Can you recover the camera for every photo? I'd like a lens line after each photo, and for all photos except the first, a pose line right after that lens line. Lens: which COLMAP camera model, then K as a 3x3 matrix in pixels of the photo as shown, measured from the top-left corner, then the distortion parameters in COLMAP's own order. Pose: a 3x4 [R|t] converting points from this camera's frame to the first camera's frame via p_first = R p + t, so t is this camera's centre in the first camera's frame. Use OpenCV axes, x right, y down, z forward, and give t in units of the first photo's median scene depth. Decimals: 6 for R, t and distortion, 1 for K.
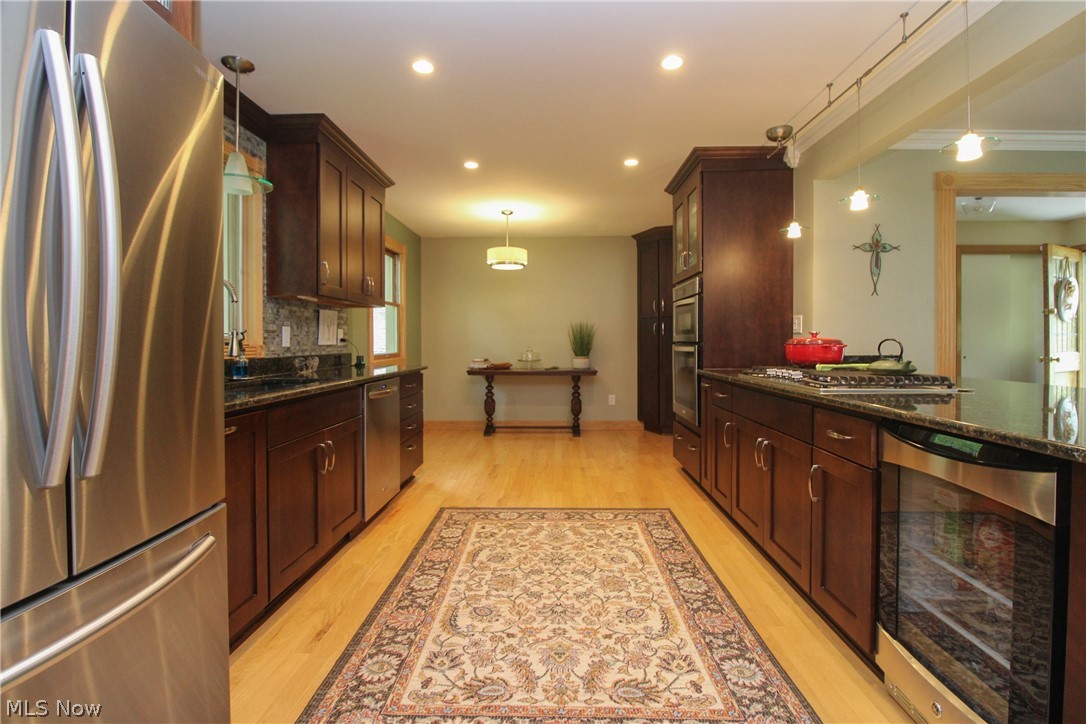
lens RADIAL K [[509.5, 0, 548.5], [0, 509.5, 343.6], [0, 0, 1]] dist [0.000299, -0.013803]
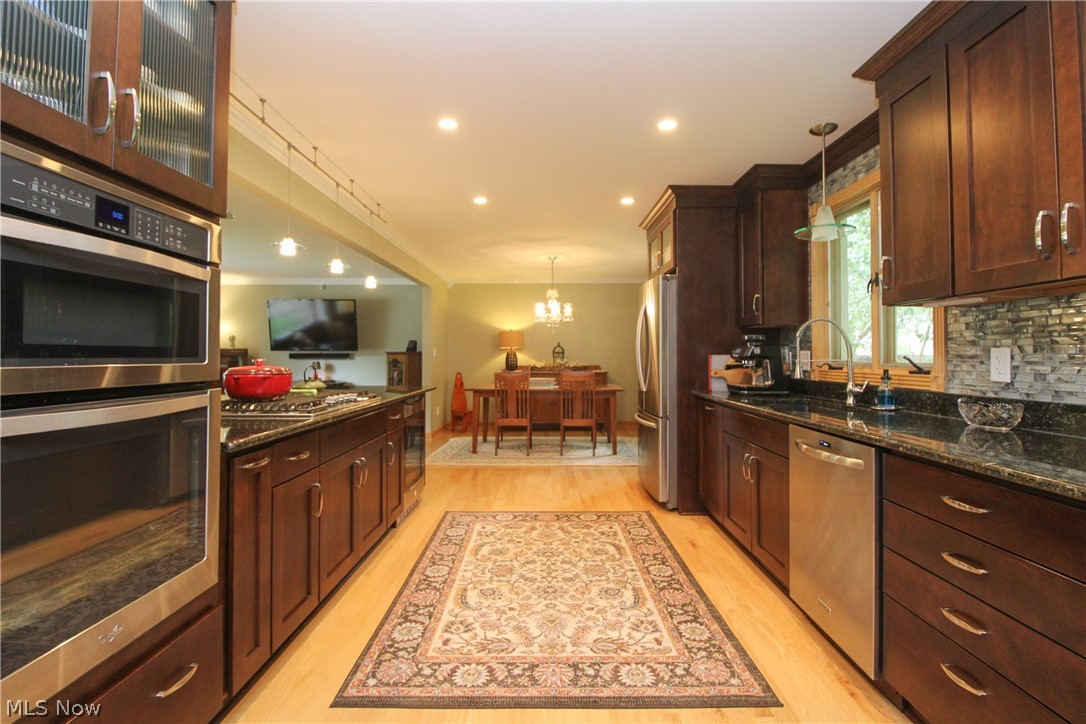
lens RADIAL K [[509.5, 0, 548.5], [0, 509.5, 343.6], [0, 0, 1]] dist [0.000299, -0.013803]
pose [[-0.999724, 0.001546, -0.023423, 0.046053], [0.001971, 0.999834, -0.018138, -0.038987], [0.023391, -0.018180, -0.999561, 2.163826]]
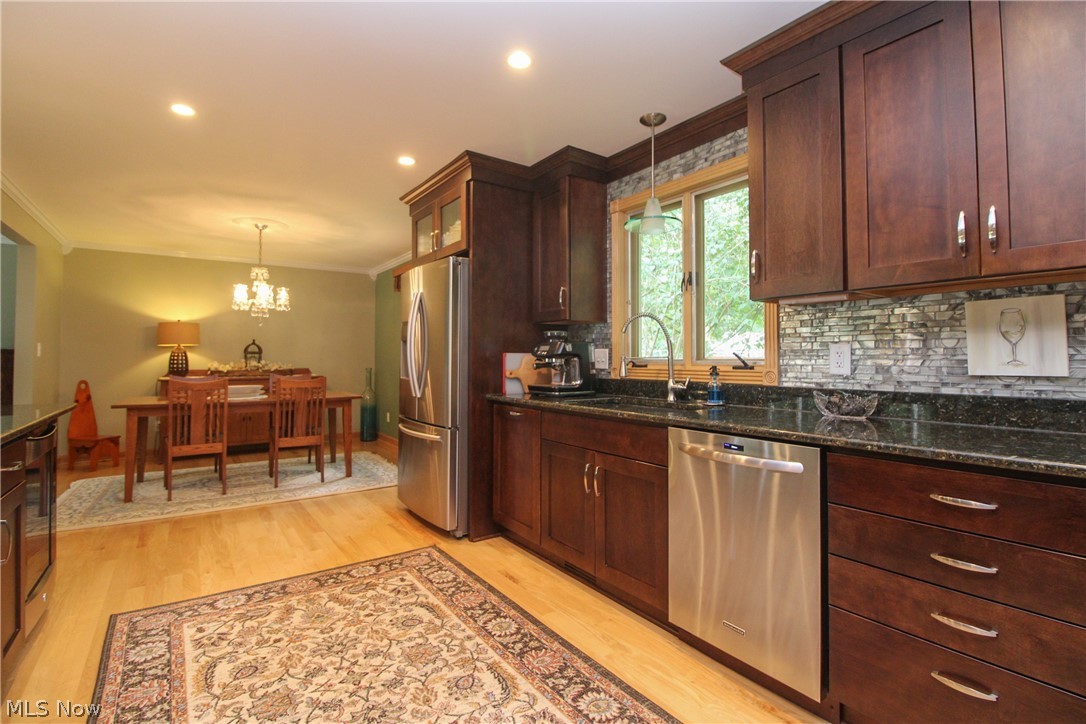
lens RADIAL K [[509.5, 0, 548.5], [0, 509.5, 343.6], [0, 0, 1]] dist [0.000299, -0.013803]
pose [[-0.802414, -0.016291, -0.596545, 0.246581], [-0.001789, 0.999689, -0.024894, -0.022076], [0.596765, -0.018908, -0.802194, 1.779484]]
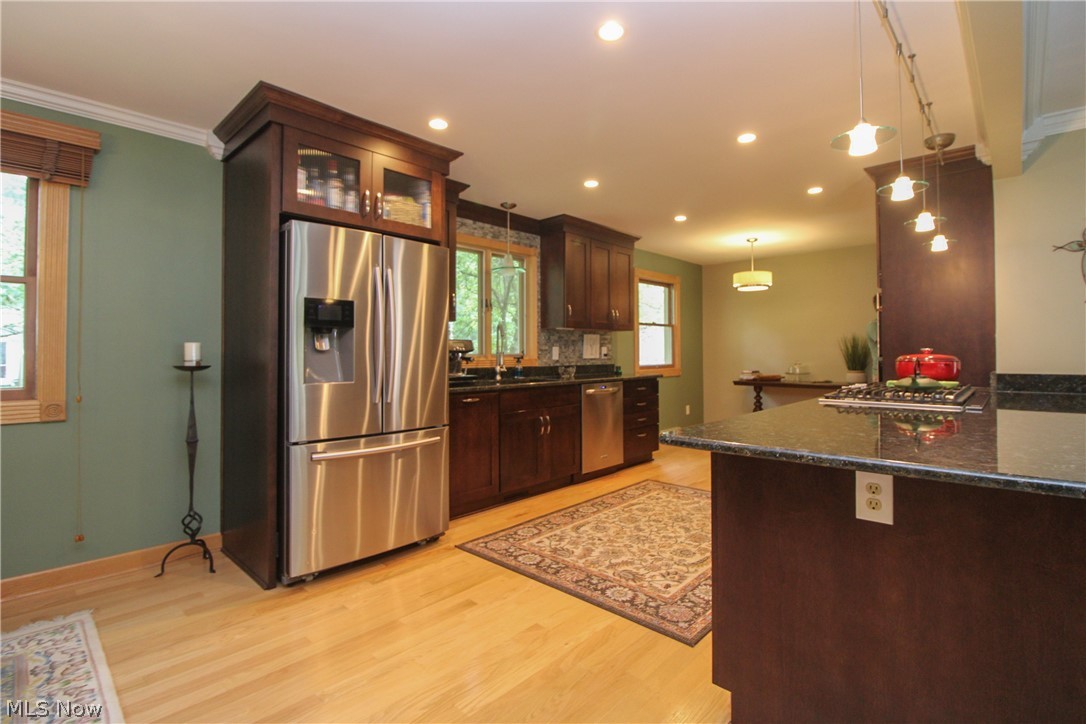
lens RADIAL K [[508.2, 0, 554.7], [0, 508.2, 343.9], [0, 0, 1]] dist [0.000651, -0.012501]
pose [[0.749988, -0.013407, -0.661316, 0.722496], [-0.000732, 0.999777, -0.021099, -0.012332], [0.661451, 0.016308, 0.749811, -0.257916]]
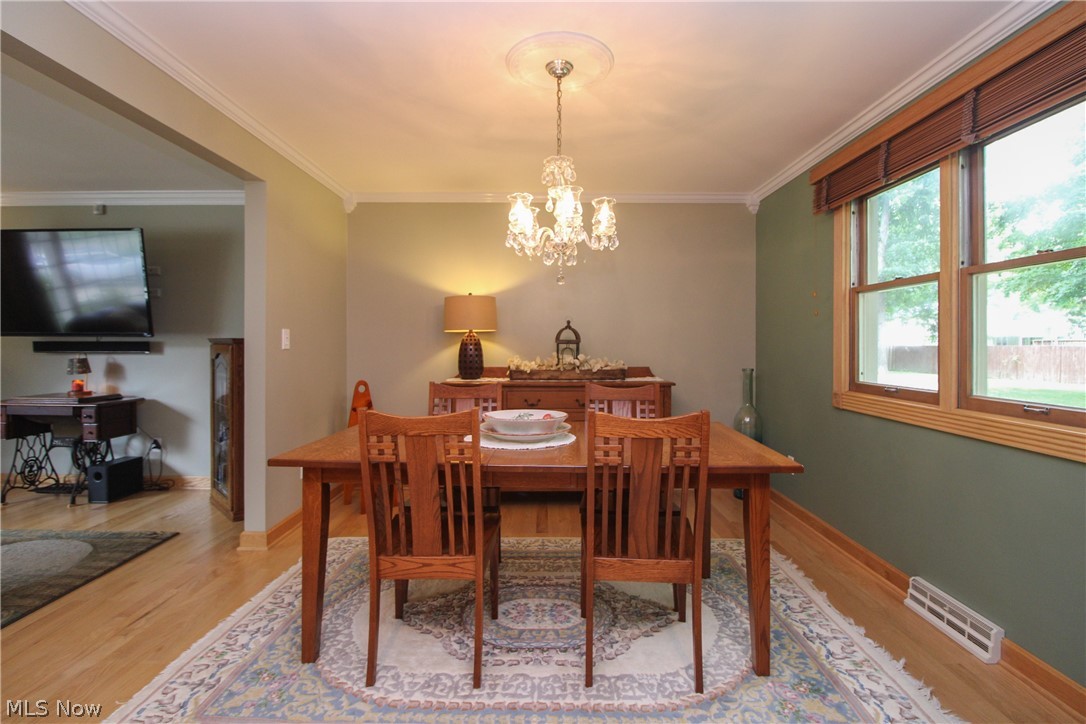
lens RADIAL K [[509.5, 0, 548.5], [0, 509.5, 343.6], [0, 0, 1]] dist [0.000299, -0.013803]
pose [[-0.999715, -0.001038, -0.023866, 0.002508], [-0.001016, 0.999999, -0.000963, -0.030201], [0.023867, -0.000939, -0.999715, 0.400074]]
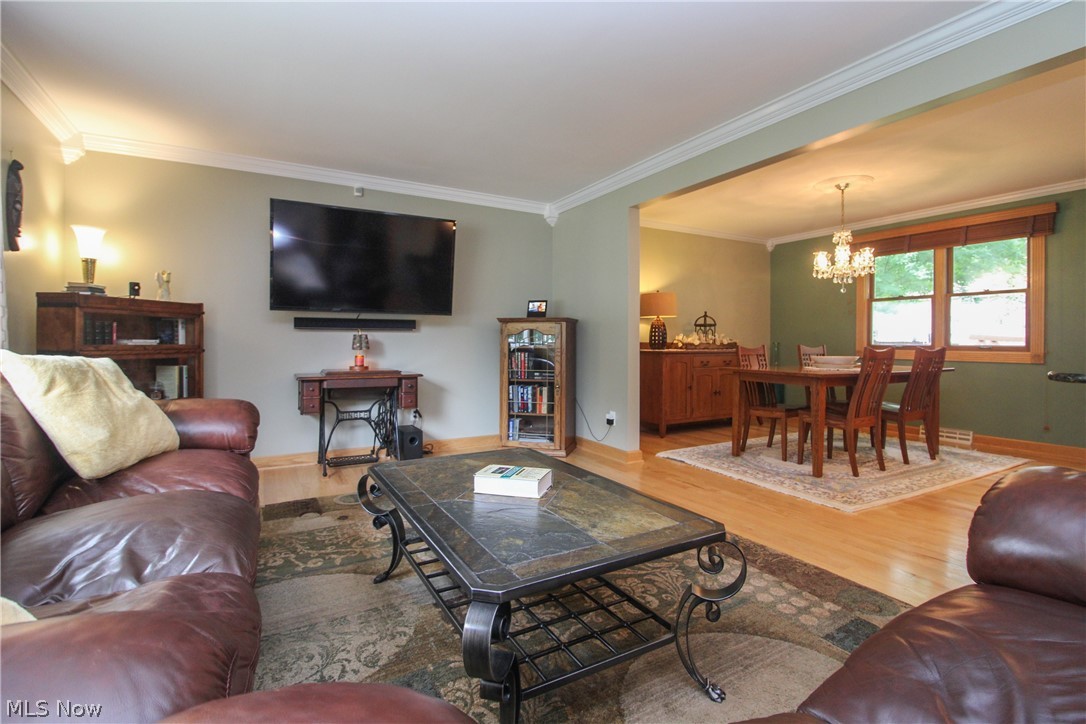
lens RADIAL K [[509.5, 0, 548.5], [0, 509.5, 343.6], [0, 0, 1]] dist [0.000299, -0.013803]
pose [[-0.860267, 0.002270, -0.509838, 1.877345], [-0.002257, 0.999963, 0.008261, 0.034562], [0.509838, 0.008258, -0.860231, 0.541833]]
